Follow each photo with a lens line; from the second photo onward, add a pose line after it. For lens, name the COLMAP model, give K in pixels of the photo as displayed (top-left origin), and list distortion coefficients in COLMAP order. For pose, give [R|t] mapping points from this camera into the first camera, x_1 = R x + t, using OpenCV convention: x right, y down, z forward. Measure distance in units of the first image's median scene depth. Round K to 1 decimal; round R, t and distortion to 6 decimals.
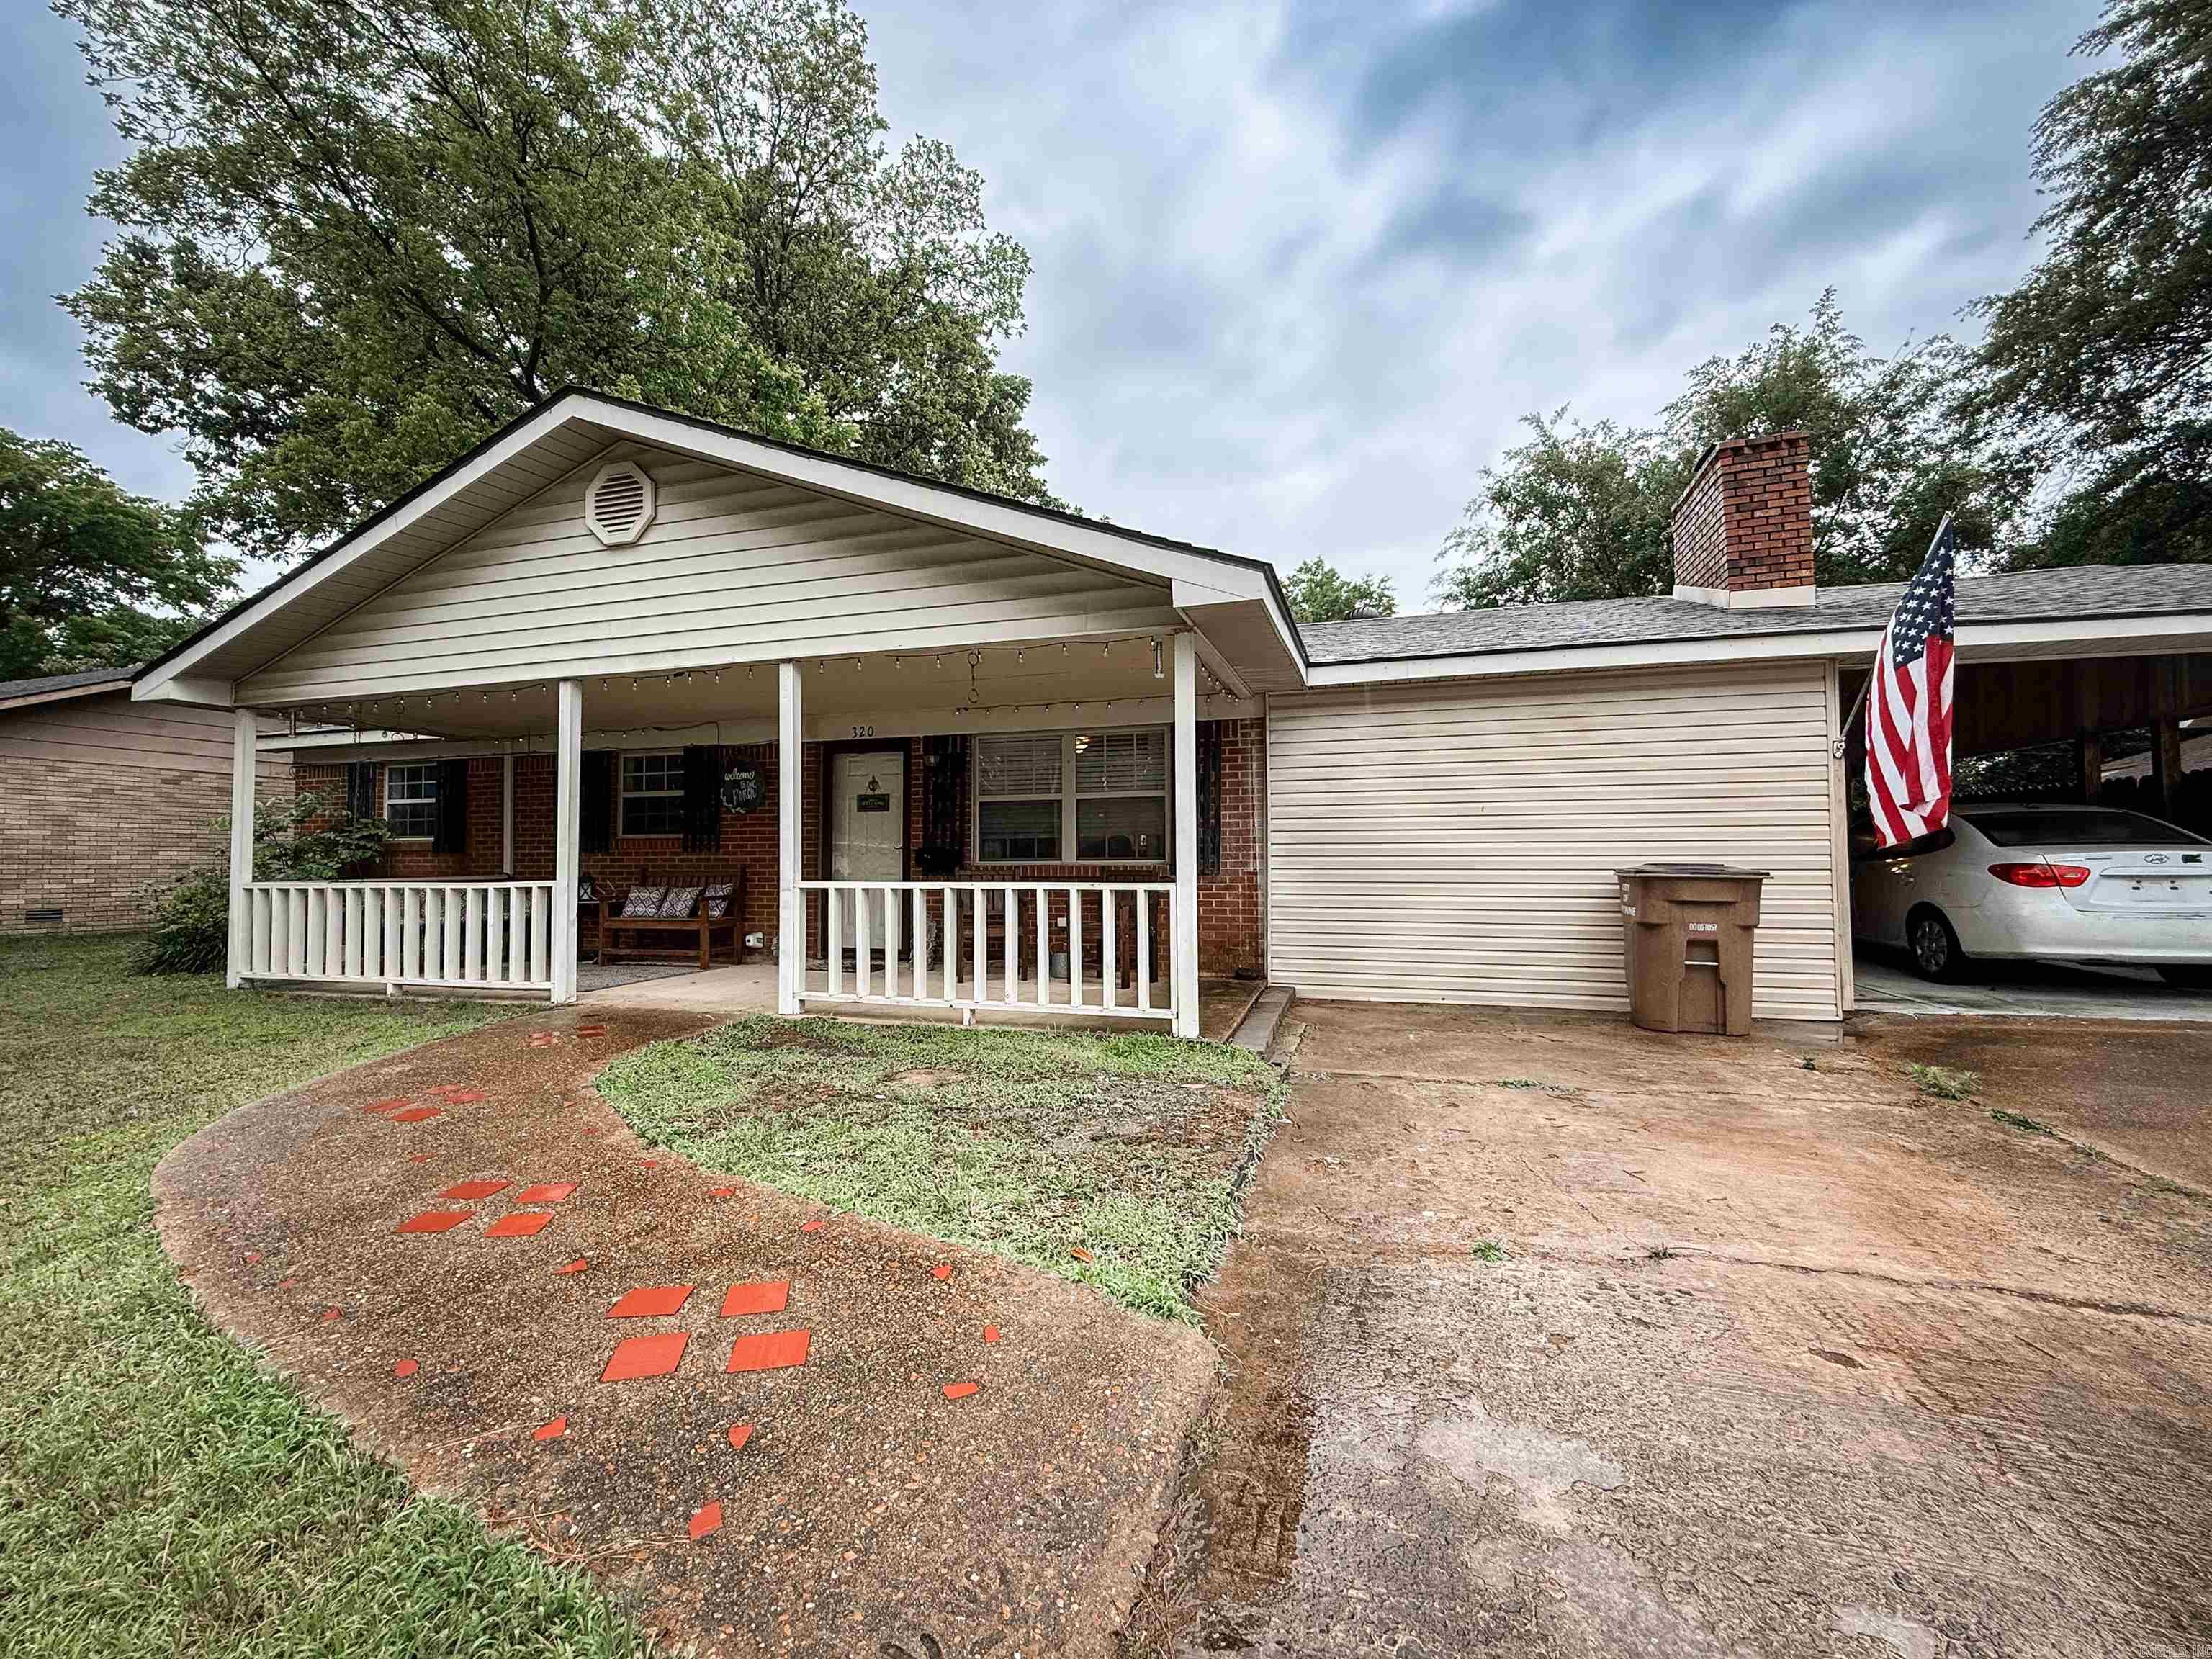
lens RADIAL K [[895.5, 0, 1106.0], [0, 895.5, 829.5], [0, 0, 1]] dist [-0.001808, -0.000504]
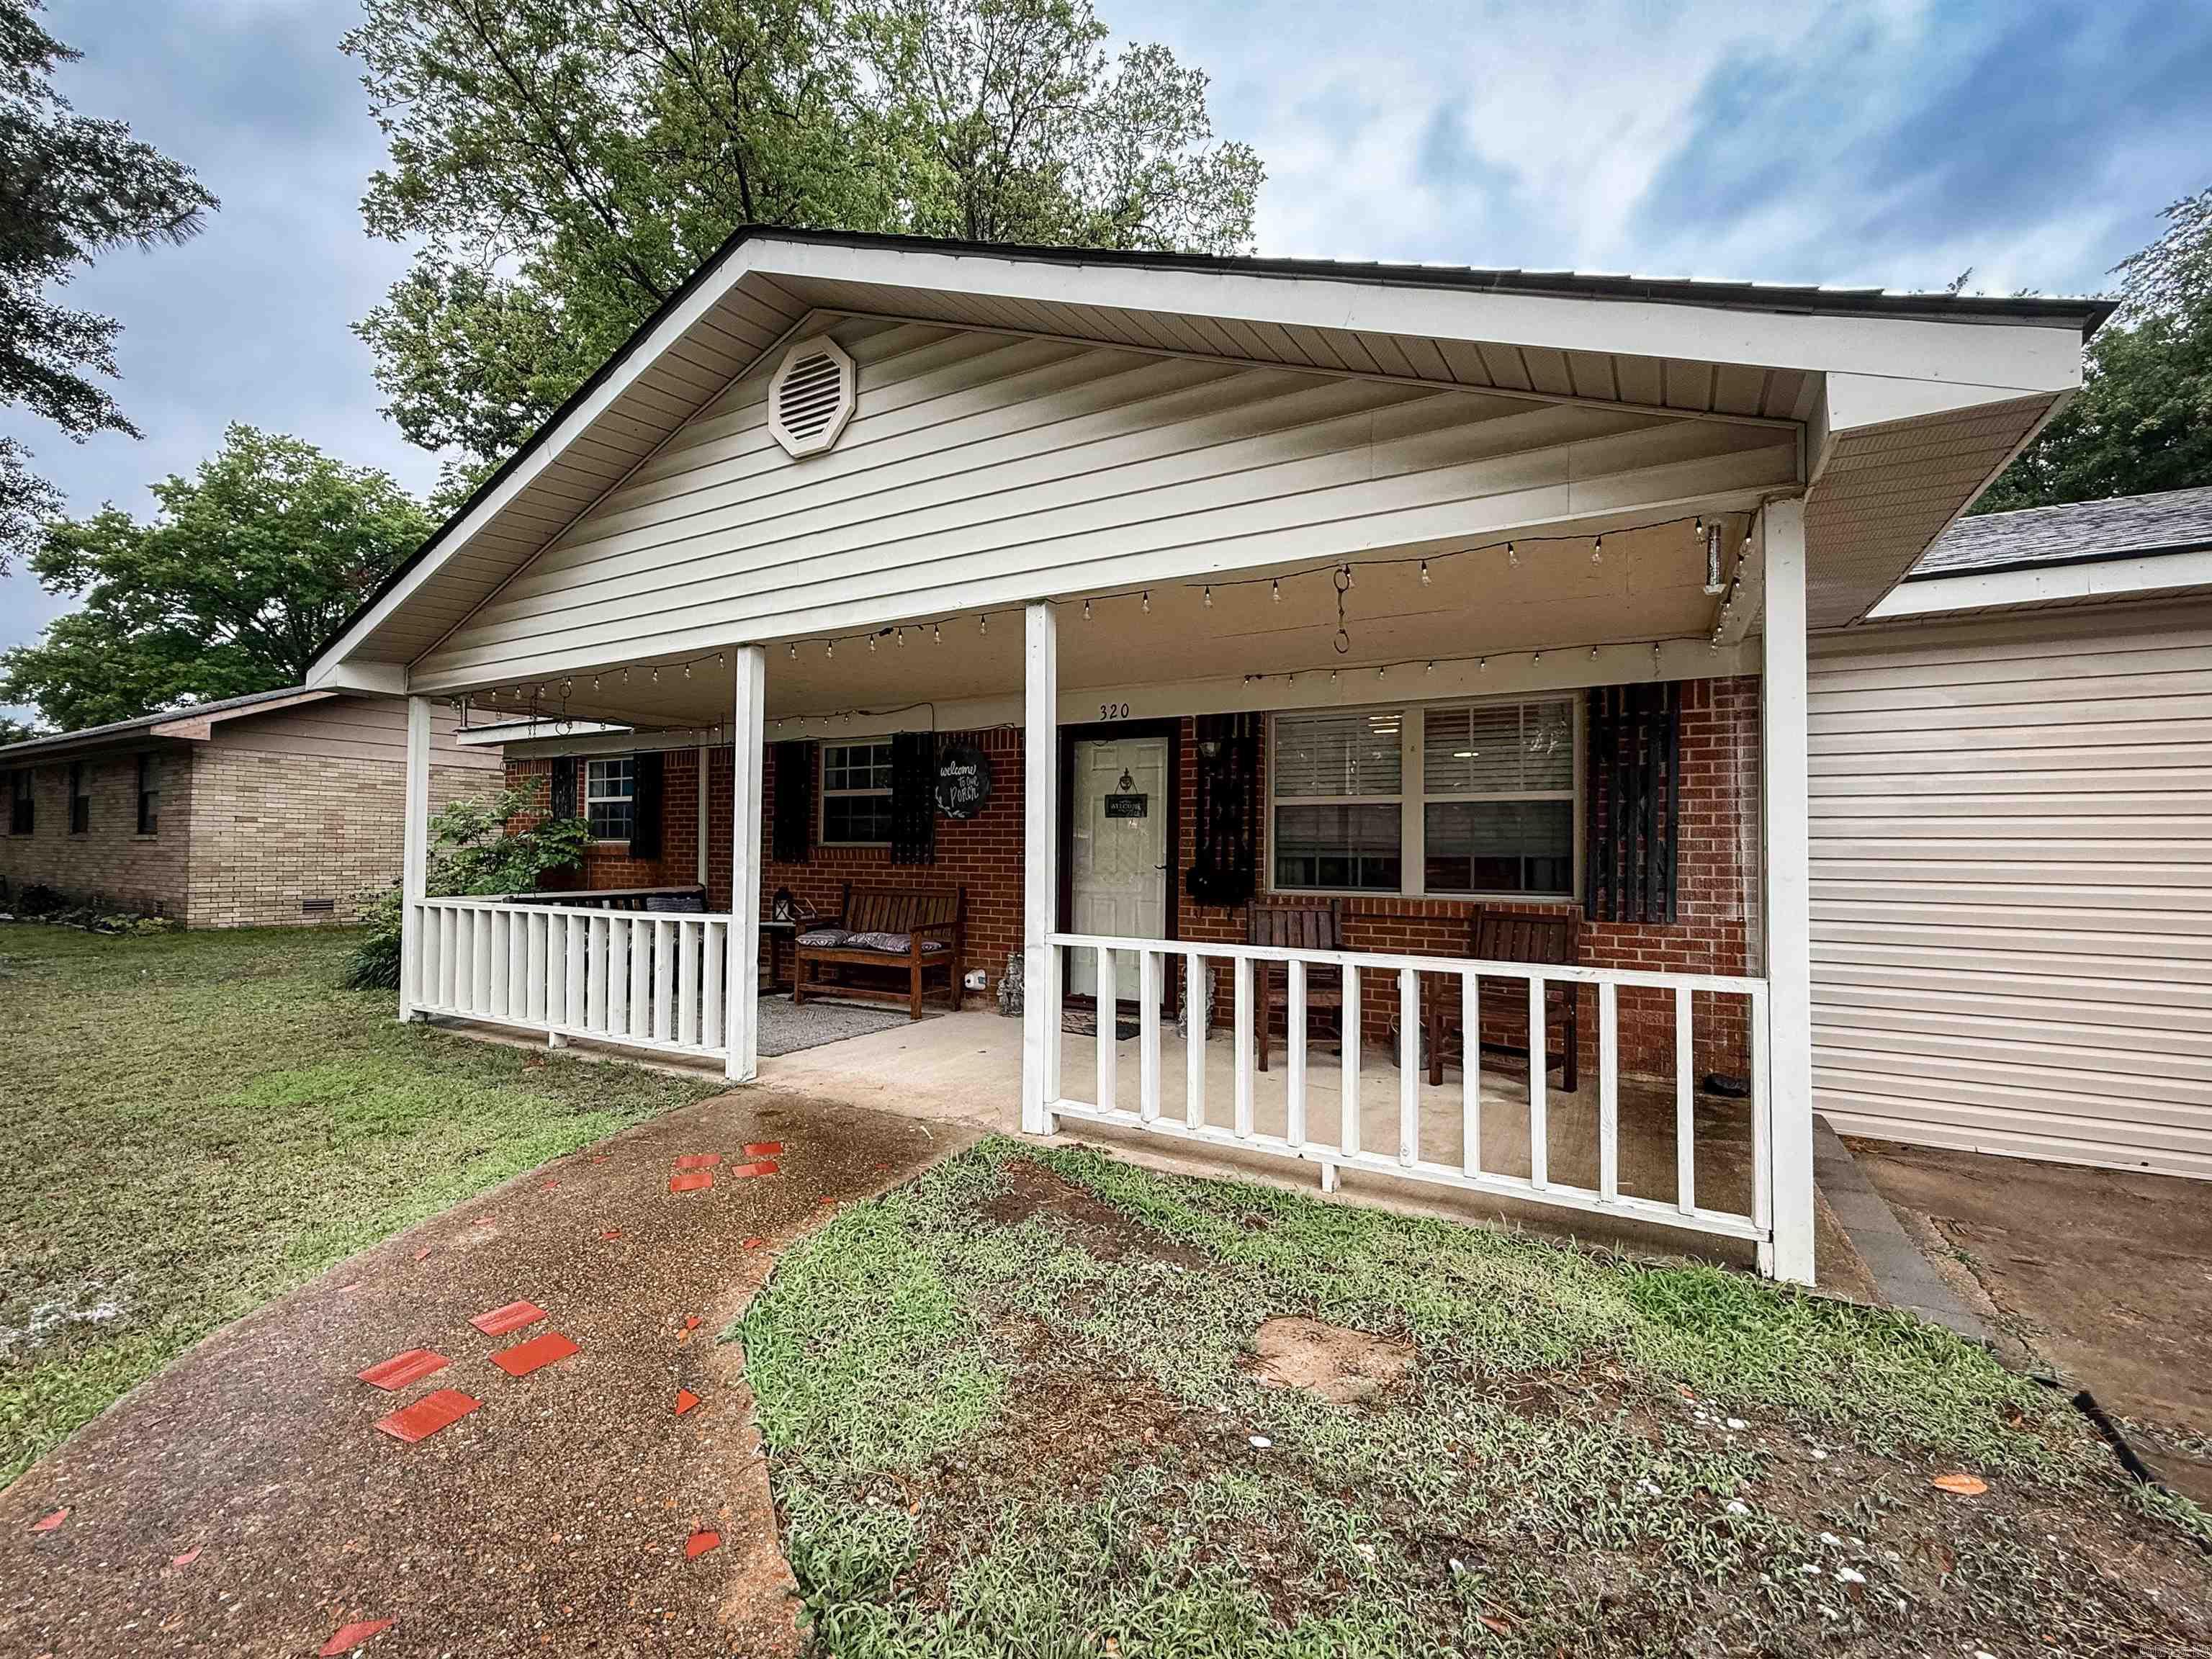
lens RADIAL K [[896.6, 0, 1104.3], [0, 896.6, 820.7], [0, 0, 1]] dist [-0.000971, -0.000334]
pose [[0.978243, 0.006447, -0.207362, -0.127463], [-0.005168, 0.999964, 0.006709, -0.023262], [0.207398, -0.005491, 0.978241, 0.271387]]
